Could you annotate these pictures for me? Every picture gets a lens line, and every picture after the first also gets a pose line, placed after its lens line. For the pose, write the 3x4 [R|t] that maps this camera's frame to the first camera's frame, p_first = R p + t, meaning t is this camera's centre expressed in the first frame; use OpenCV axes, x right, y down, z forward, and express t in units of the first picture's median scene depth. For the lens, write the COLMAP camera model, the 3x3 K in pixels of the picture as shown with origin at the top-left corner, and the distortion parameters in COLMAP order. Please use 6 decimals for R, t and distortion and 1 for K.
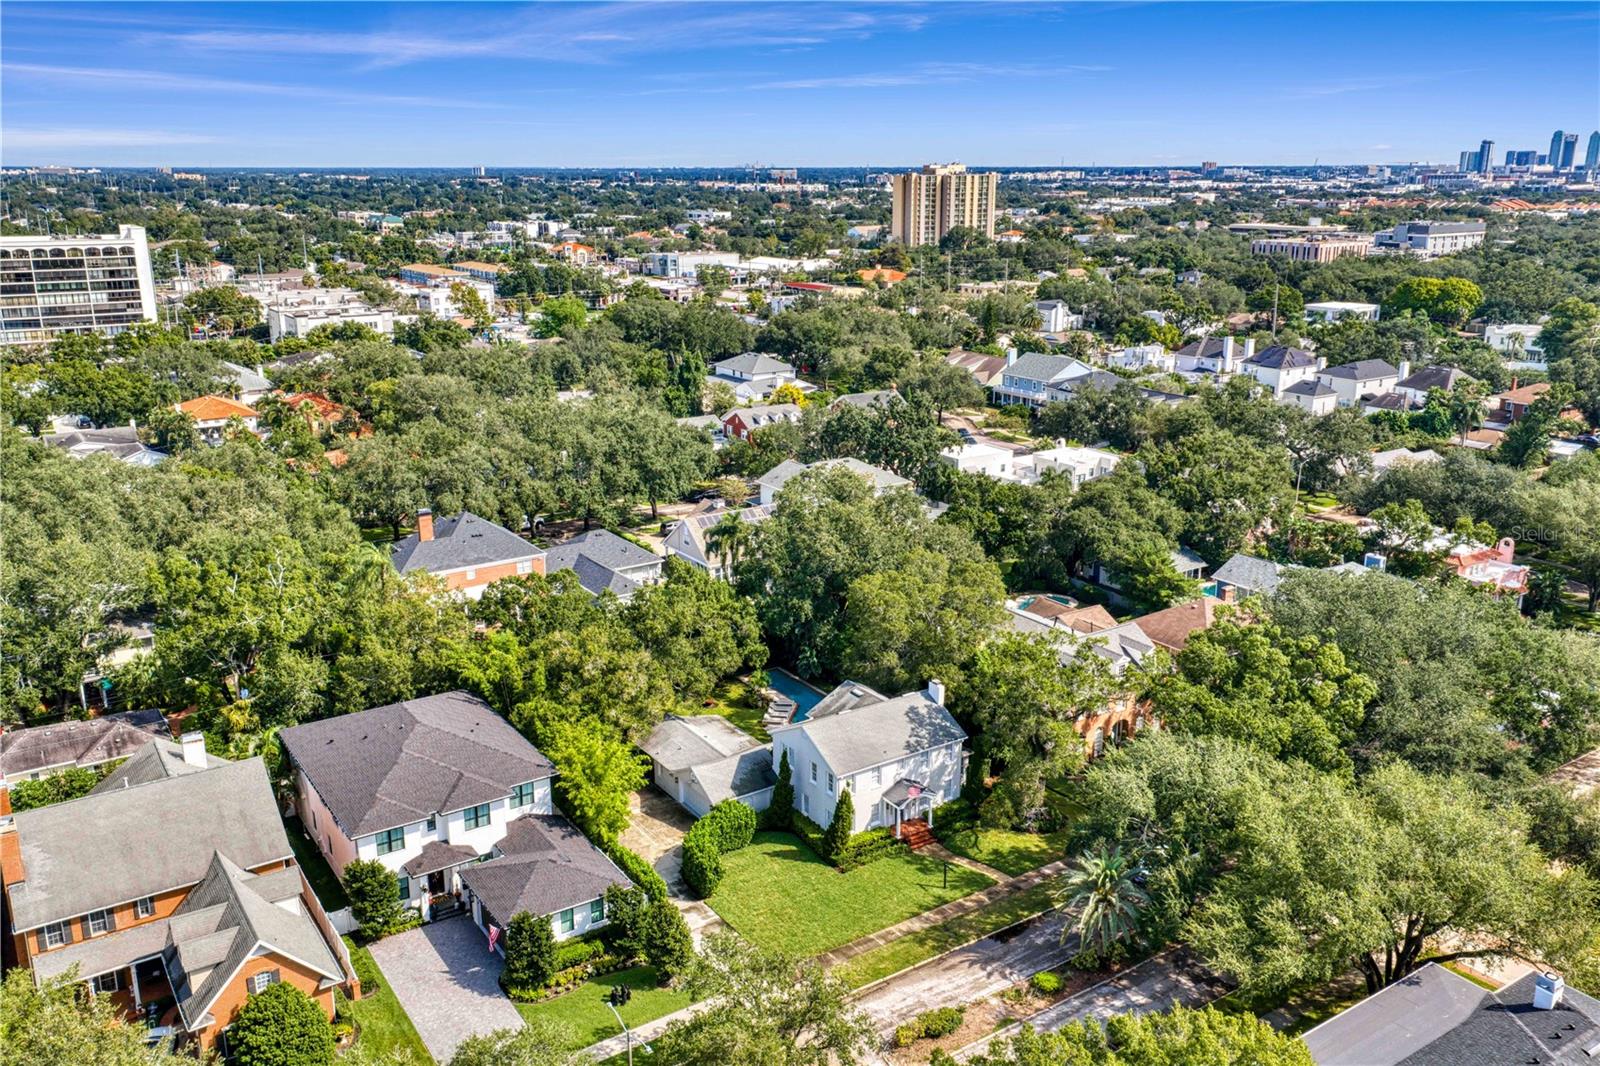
lens RADIAL K [[1292.9, 0, 805.1], [0, 1292.9, 531.2], [0, 0, 1]] dist [0.028445, -0.001979]
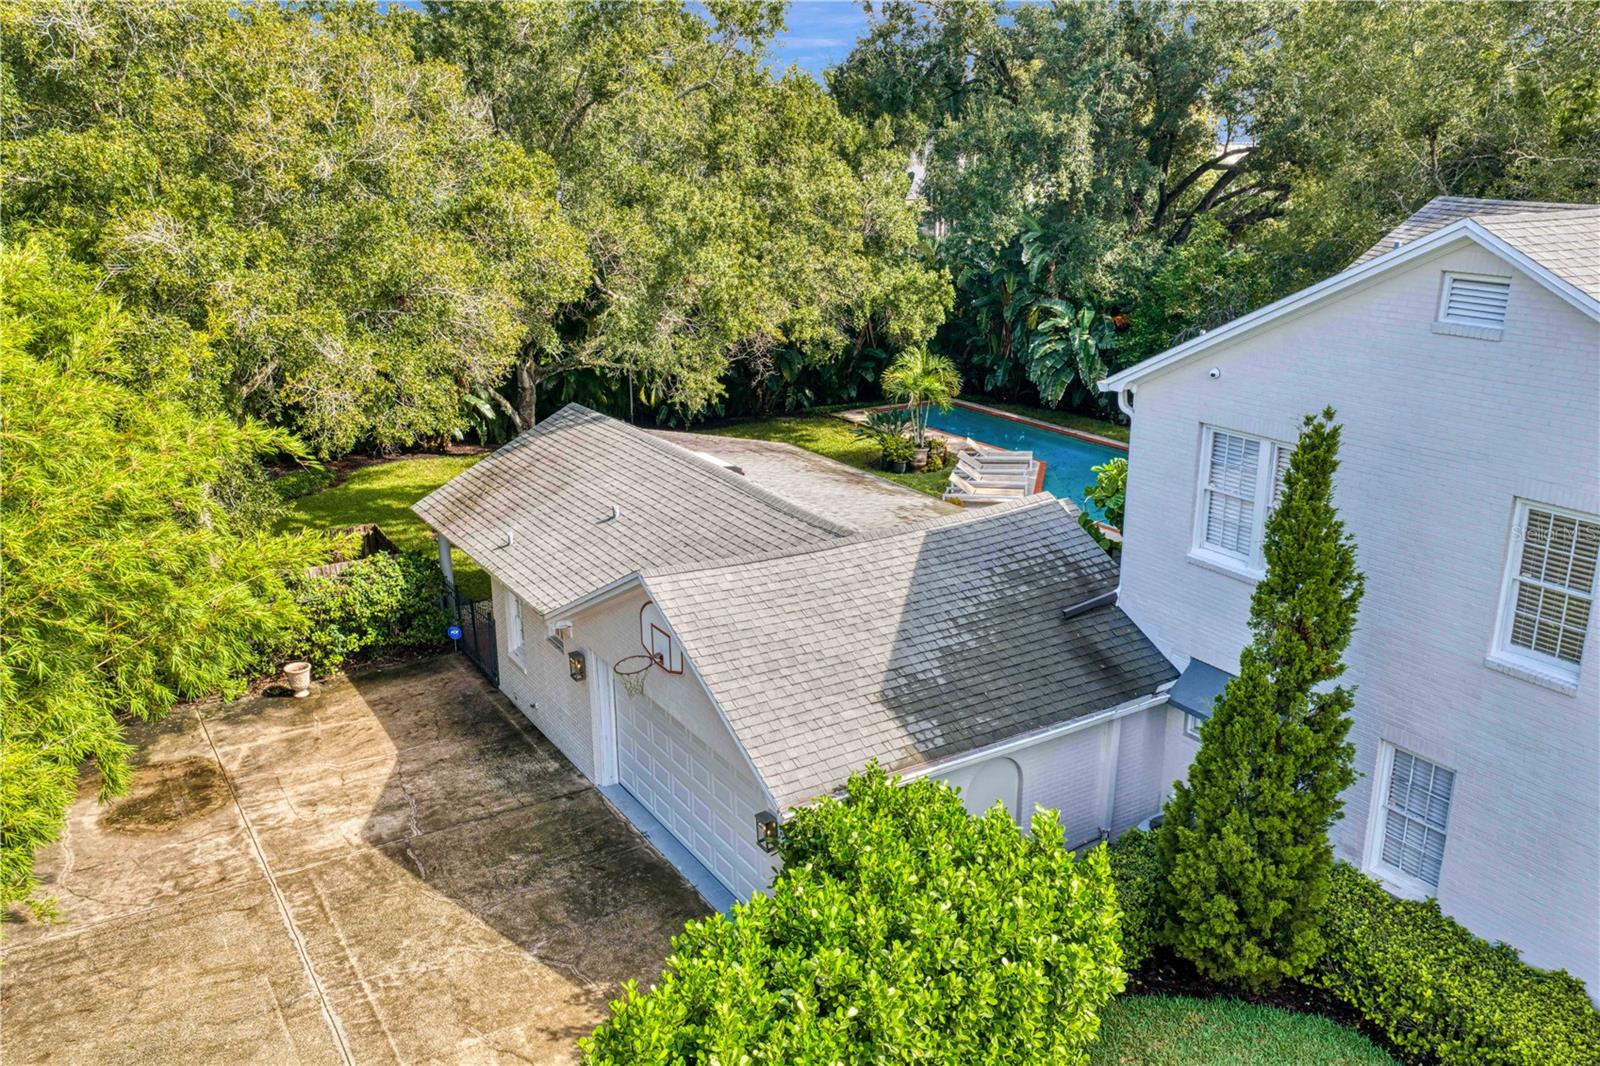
lens RADIAL K [[1307.1, 0, 800.0], [0, 1307.1, 533.0], [0, 0, 1]] dist [0.071900, -0.105910]
pose [[0.998813, 0.010302, -0.047599, -0.059717], [-0.009107, 0.999640, 0.025250, 0.168604], [0.047842, -0.024786, 0.998547, 0.816656]]
